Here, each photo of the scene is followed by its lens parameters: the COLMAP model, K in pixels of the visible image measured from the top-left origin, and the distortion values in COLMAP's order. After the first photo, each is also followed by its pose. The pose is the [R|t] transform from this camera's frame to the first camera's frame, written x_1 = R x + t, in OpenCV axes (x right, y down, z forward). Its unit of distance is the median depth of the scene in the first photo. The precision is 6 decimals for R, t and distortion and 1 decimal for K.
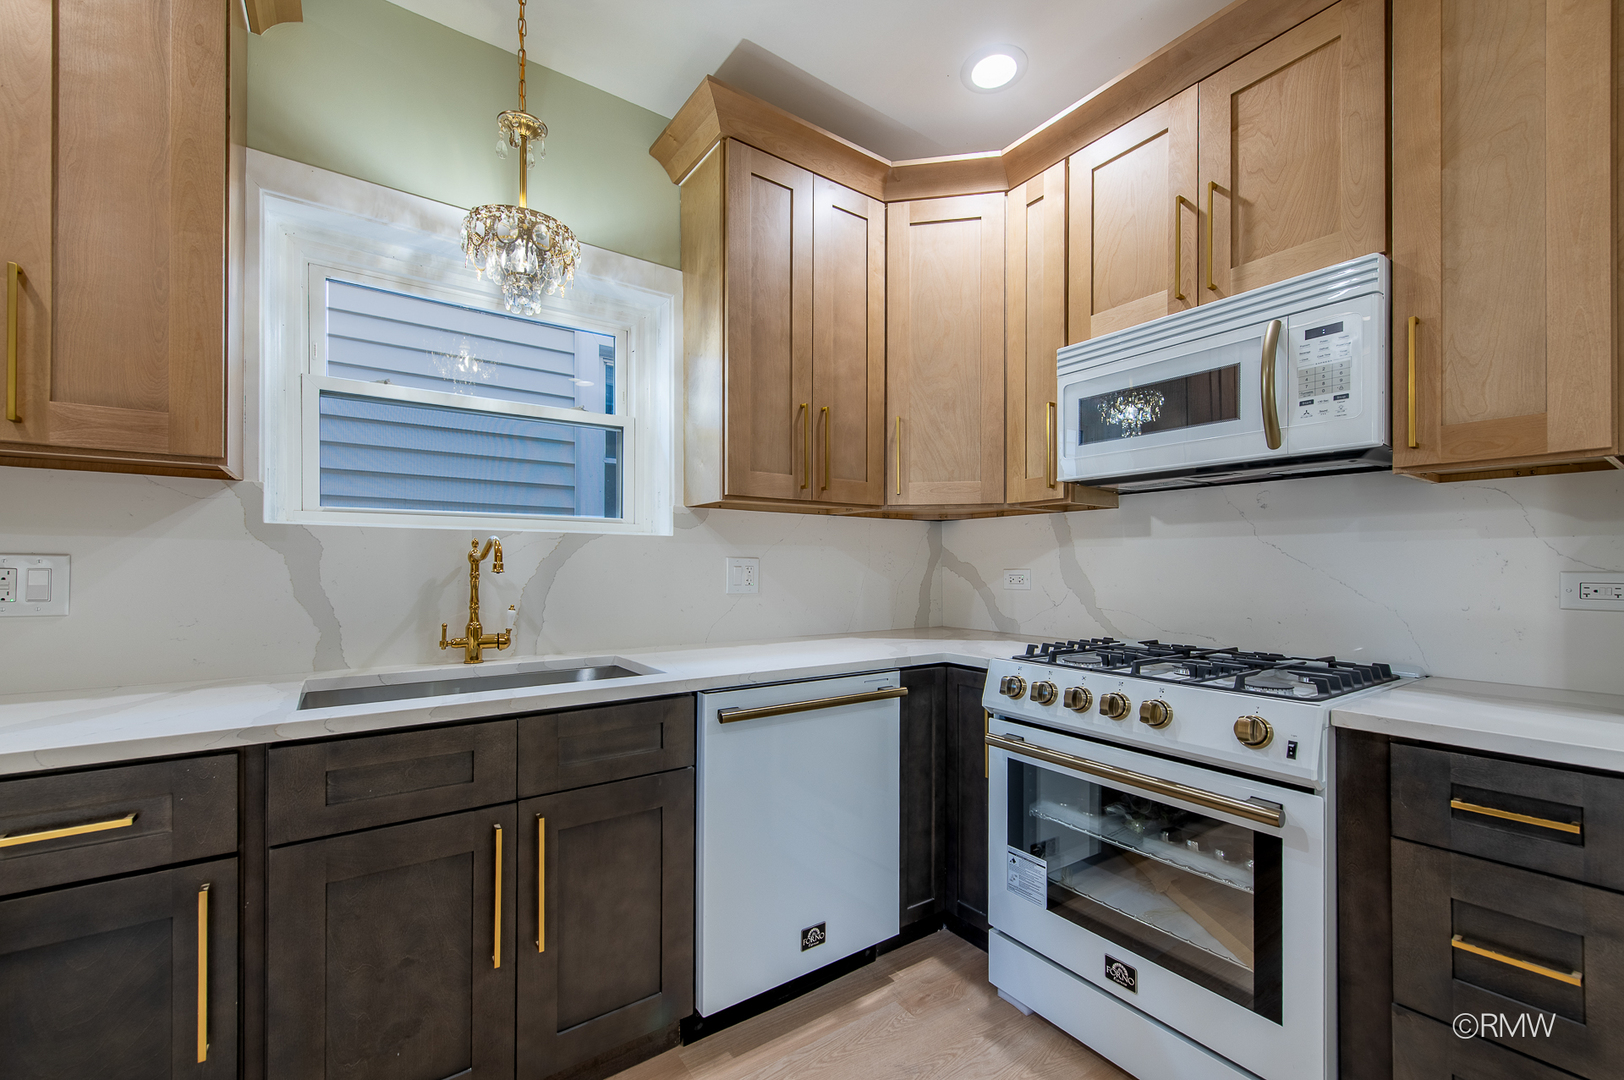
lens RADIAL K [[670.1, 0, 807.2], [0, 670.1, 566.8], [0, 0, 1]] dist [0.015432, -0.000231]
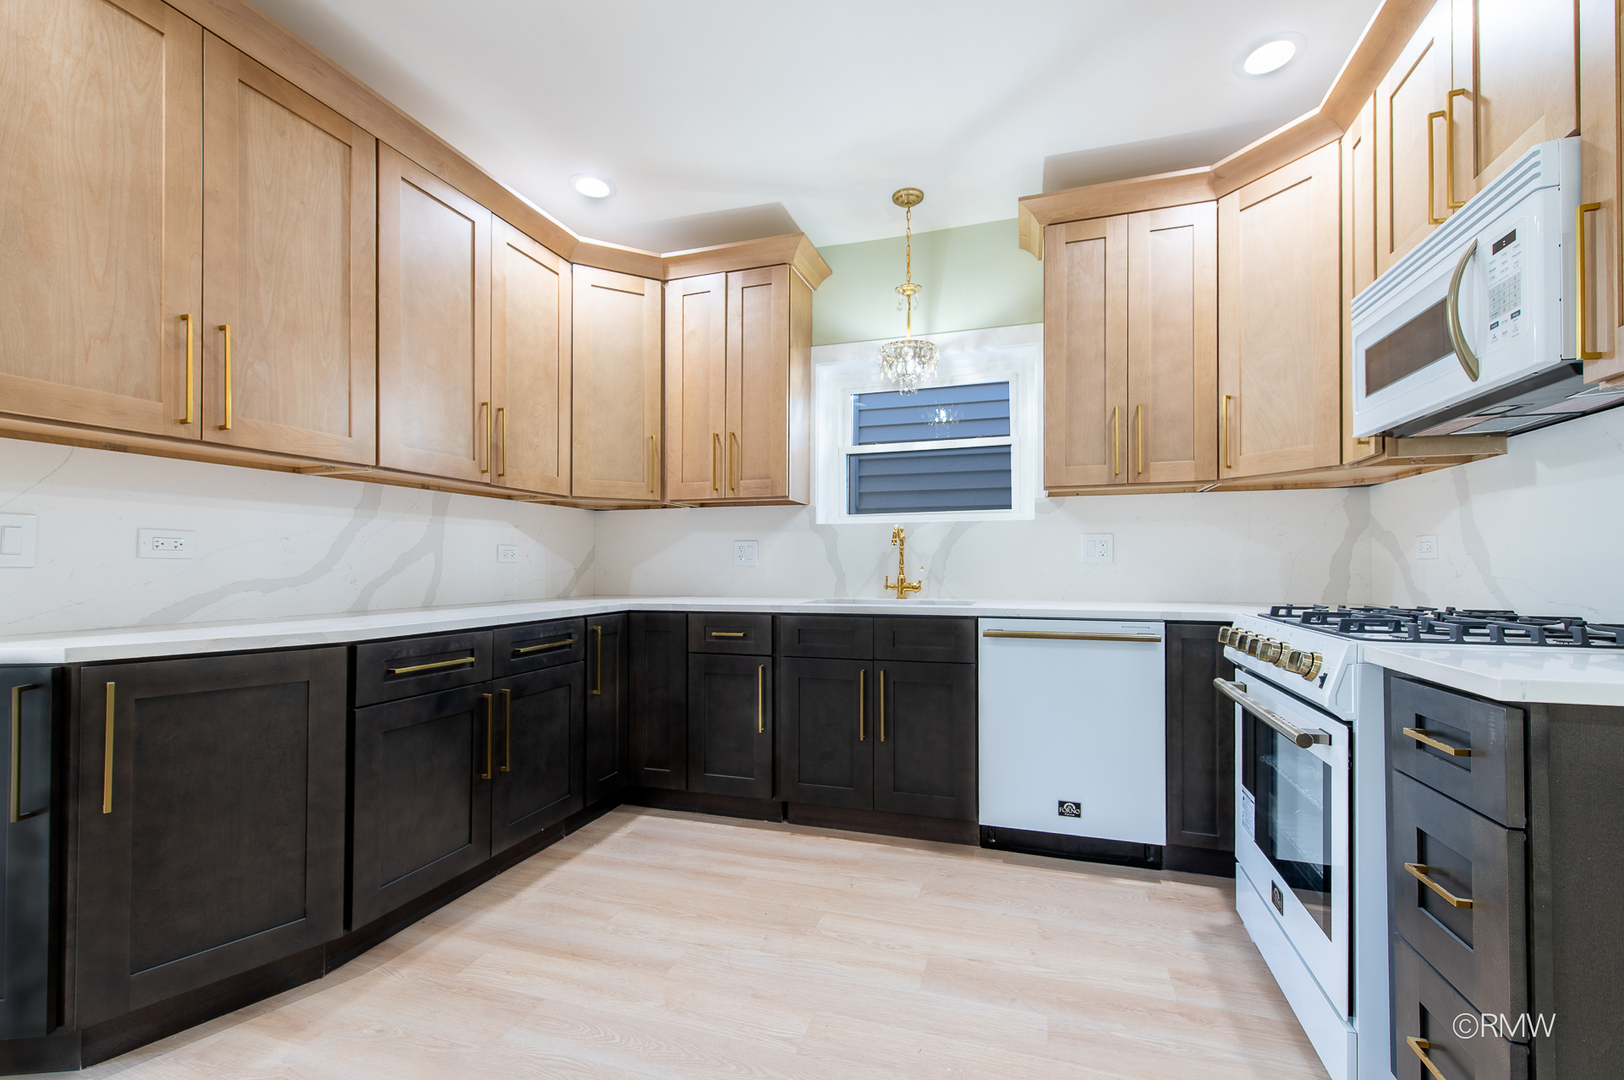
lens RADIAL K [[670.7, 0, 819.8], [0, 670.7, 562.6], [0, 0, 1]] dist [0.018990, -0.007055]
pose [[0.596467, -0.006507, -0.802611, 0.748741], [0.001097, 0.999973, -0.007293, 0.060595], [0.802637, 0.003470, 0.596458, -0.196063]]
